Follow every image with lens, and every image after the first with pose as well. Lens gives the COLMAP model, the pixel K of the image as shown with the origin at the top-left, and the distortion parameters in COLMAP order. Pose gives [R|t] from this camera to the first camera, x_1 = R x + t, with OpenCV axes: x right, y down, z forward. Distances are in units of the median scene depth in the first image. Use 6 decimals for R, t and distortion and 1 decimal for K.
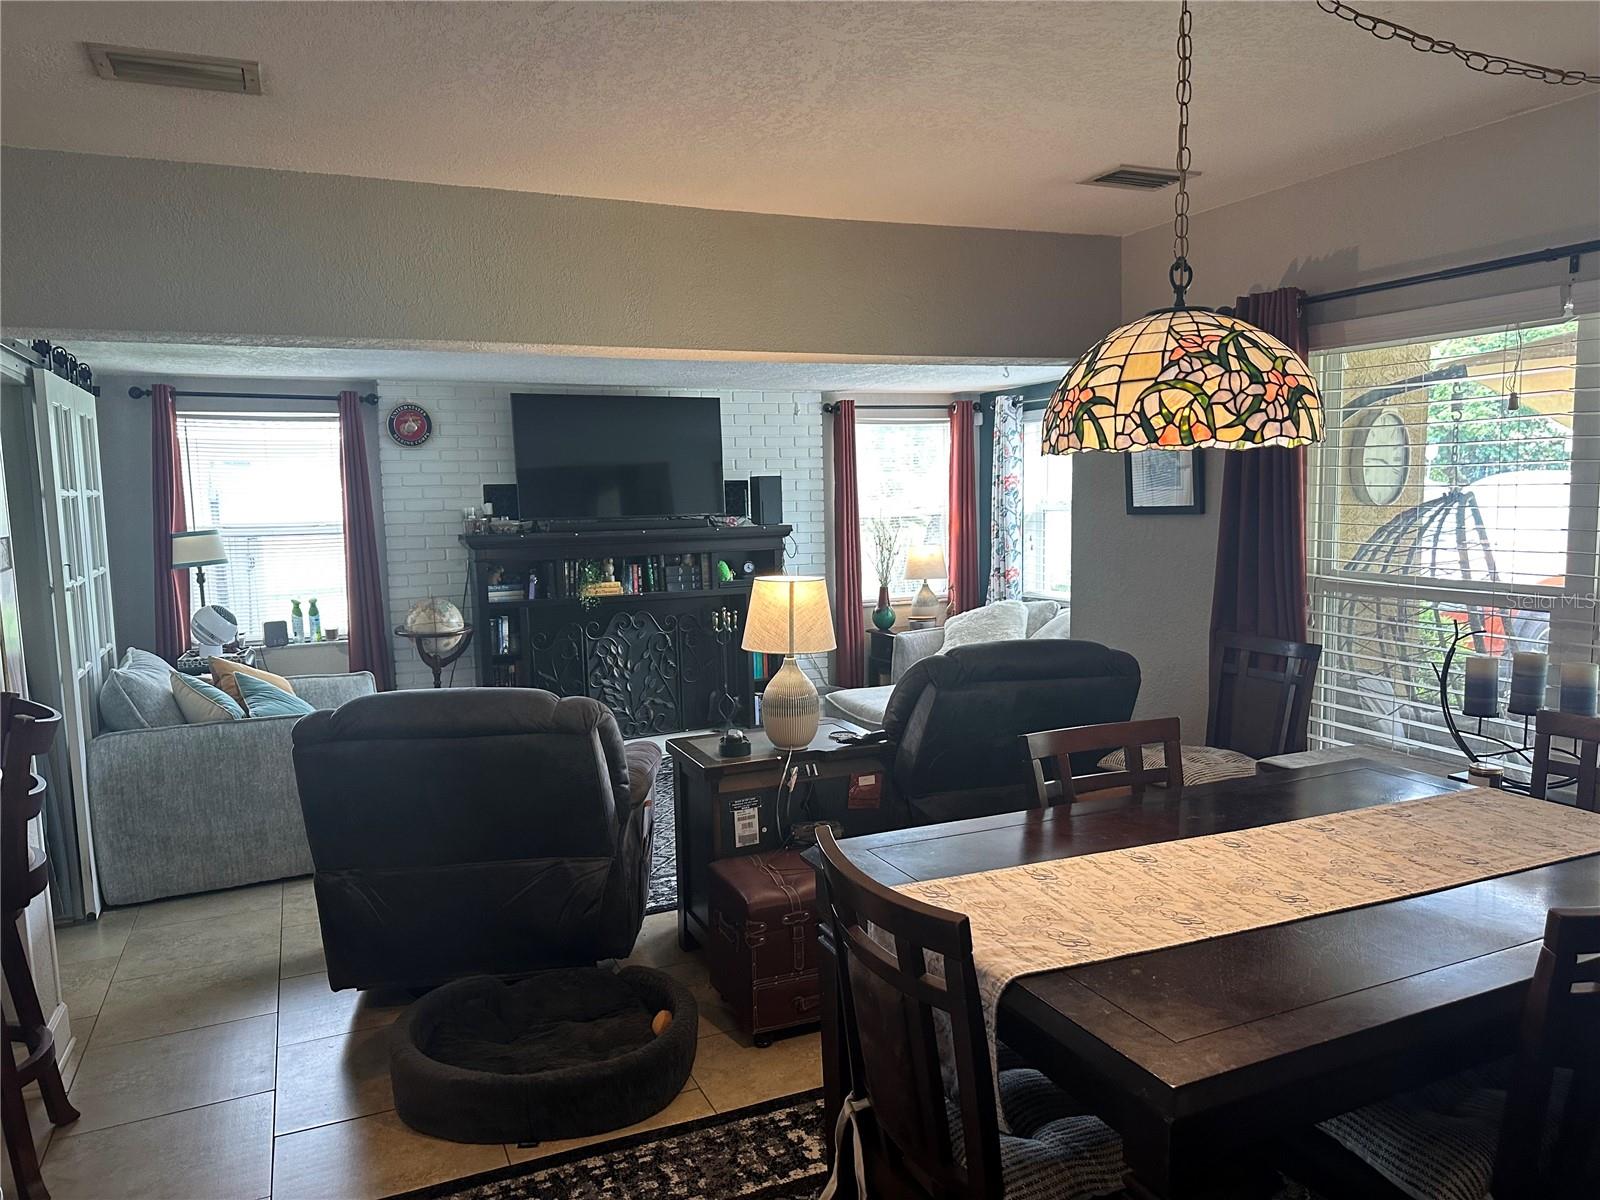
lens RADIAL K [[1141.3, 0, 820.4], [0, 1141.3, 624.4], [0, 0, 1]] dist [0.108856, -0.129262]
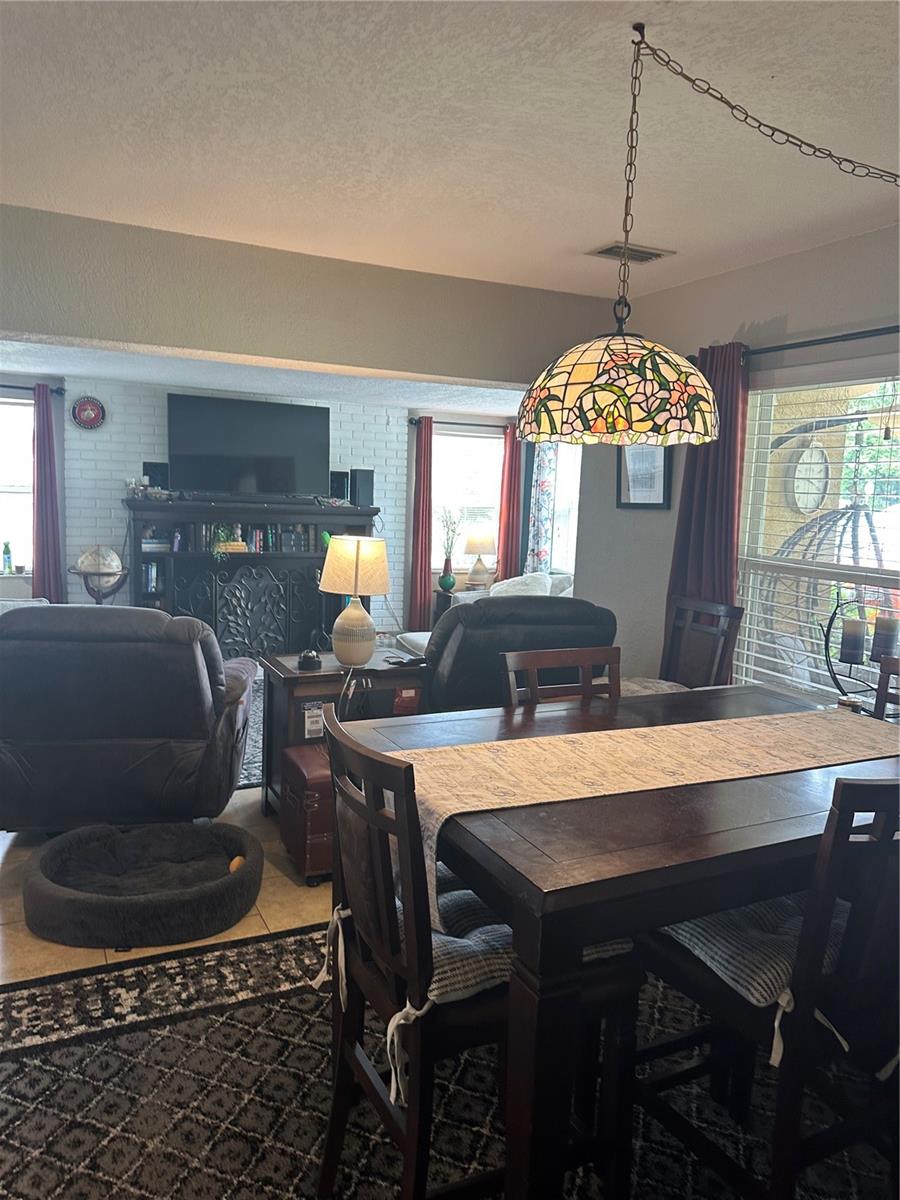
lens RADIAL K [[857.6, 0, 450.0], [0, 857.6, 600.0], [0, 0, 1]] dist [0.118724, -0.155553]
pose [[0.997890, 0.053294, 0.037094, 0.046645], [-0.053509, 0.998556, 0.004844, 0.020498], [-0.036782, -0.006819, 0.999300, -0.001909]]
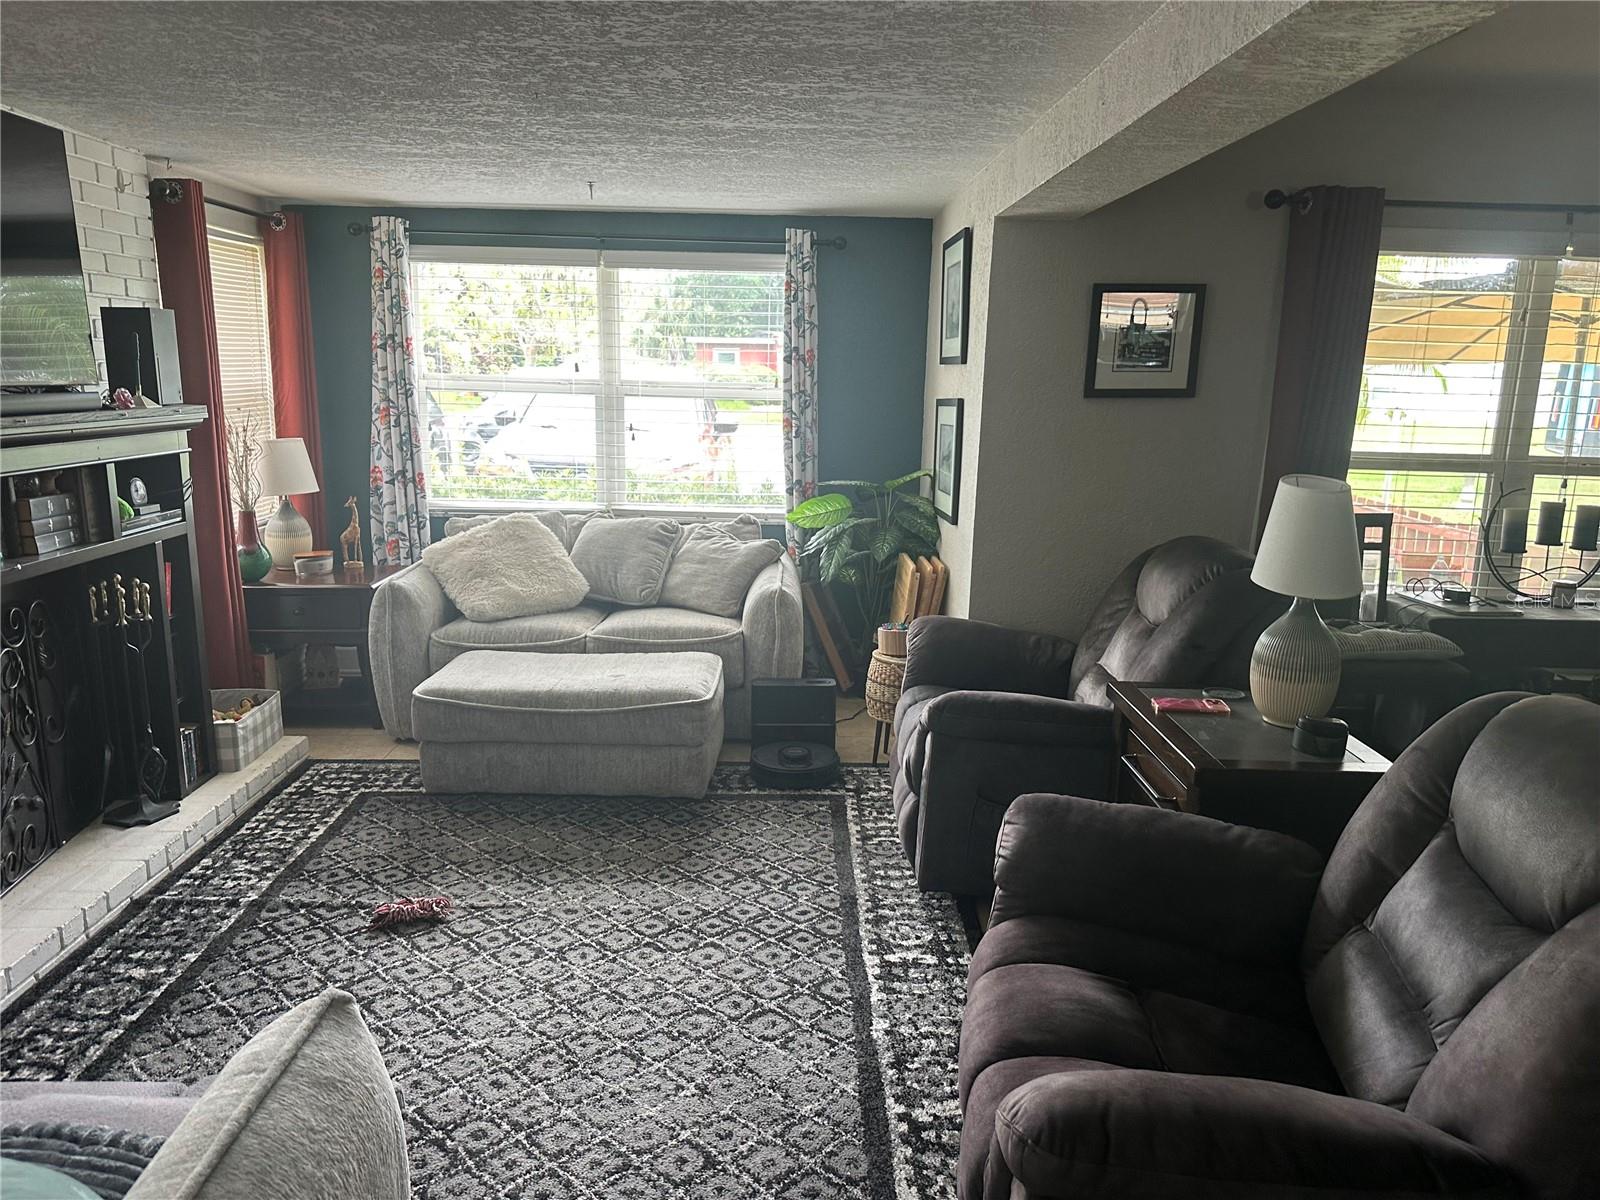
lens RADIAL K [[1143.4, 0, 800.0], [0, 1143.4, 600.0], [0, 0, 1]] dist [0.118724, -0.155553]
pose [[0.392076, -0.146451, 0.908201, -0.788032], [0.079045, 0.988959, 0.125349, -0.079665], [-0.916531, 0.022643, 0.399323, 0.977873]]
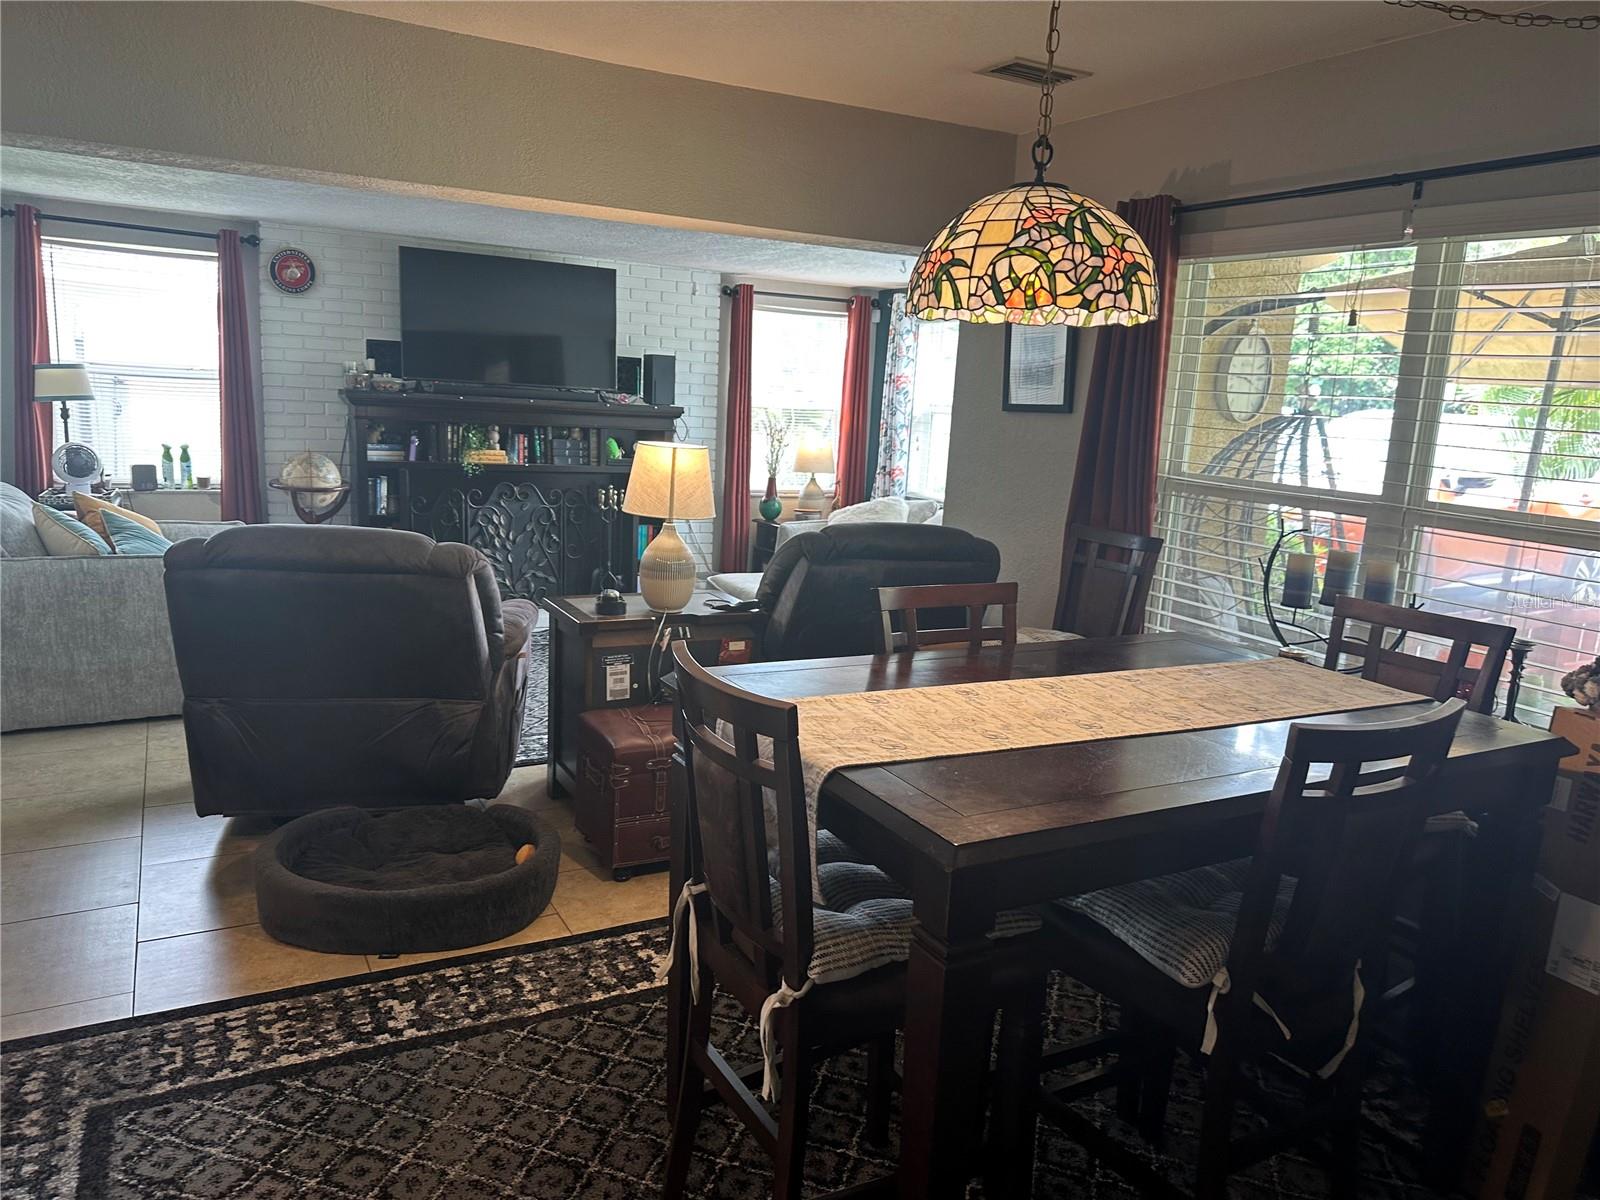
lens RADIAL K [[1142.2, 0, 800.7], [0, 1142.2, 613.6], [0, 0, 1]] dist [0.167824, -0.312751]
pose [[0.995134, 0.058085, 0.079594, 0.013924], [-0.063606, 0.995609, 0.068680, 0.032039], [-0.075255, -0.073409, 0.994459, -0.043643]]
